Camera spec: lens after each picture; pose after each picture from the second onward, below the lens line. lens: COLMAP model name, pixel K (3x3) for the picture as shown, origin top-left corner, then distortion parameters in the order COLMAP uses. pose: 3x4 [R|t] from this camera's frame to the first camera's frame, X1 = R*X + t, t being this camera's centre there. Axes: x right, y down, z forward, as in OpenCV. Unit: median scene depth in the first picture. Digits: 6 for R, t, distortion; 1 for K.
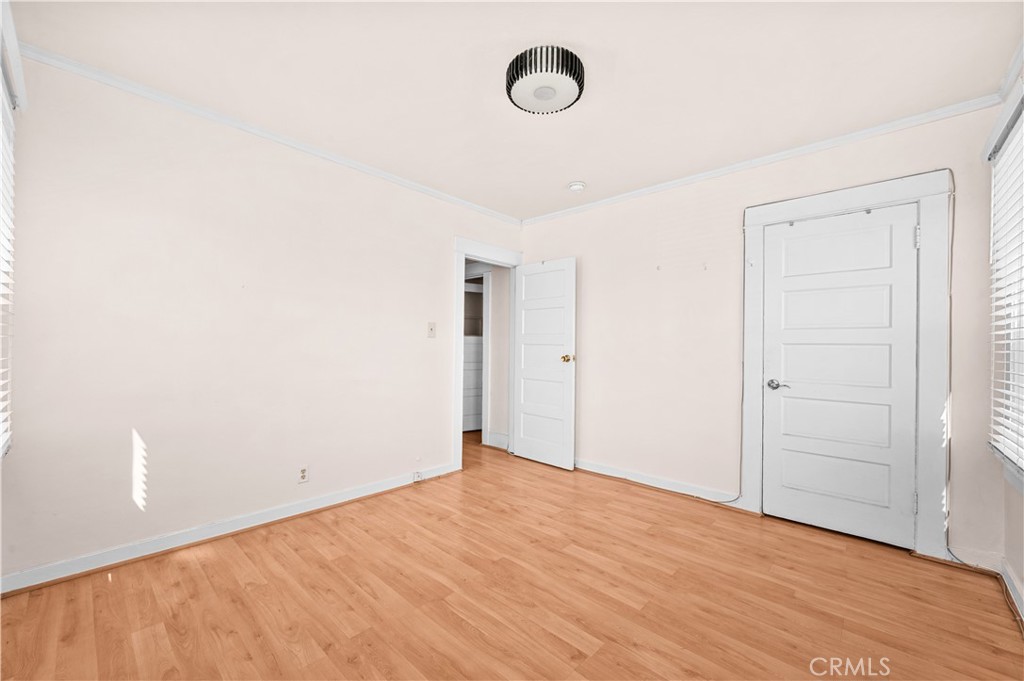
lens RADIAL K [[400.1, 0, 512.9], [0, 400.1, 343.2], [0, 0, 1]] dist [-0.000589, -0.000021]
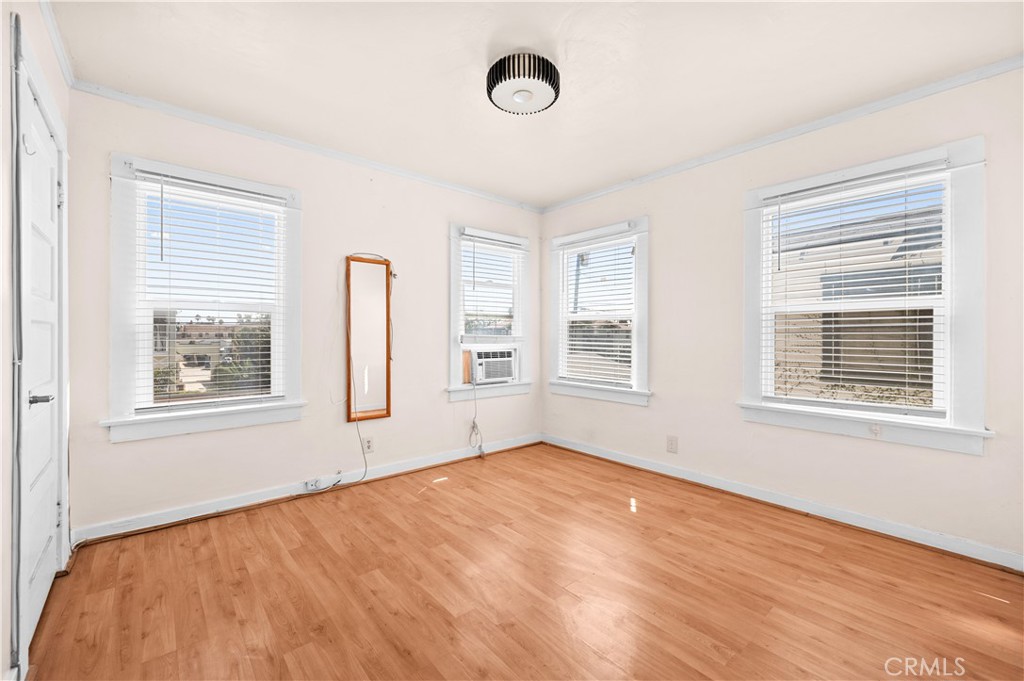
lens RADIAL K [[427.7, 0, 511.2], [0, 427.7, 337.8], [0, 0, 1]] dist [-0.000047, -0.000016]
pose [[-0.993006, -0.017539, 0.116758, -0.031913], [-0.017261, 0.999845, 0.003387, 0.015850], [-0.116799, 0.001348, -0.993155, 2.083475]]
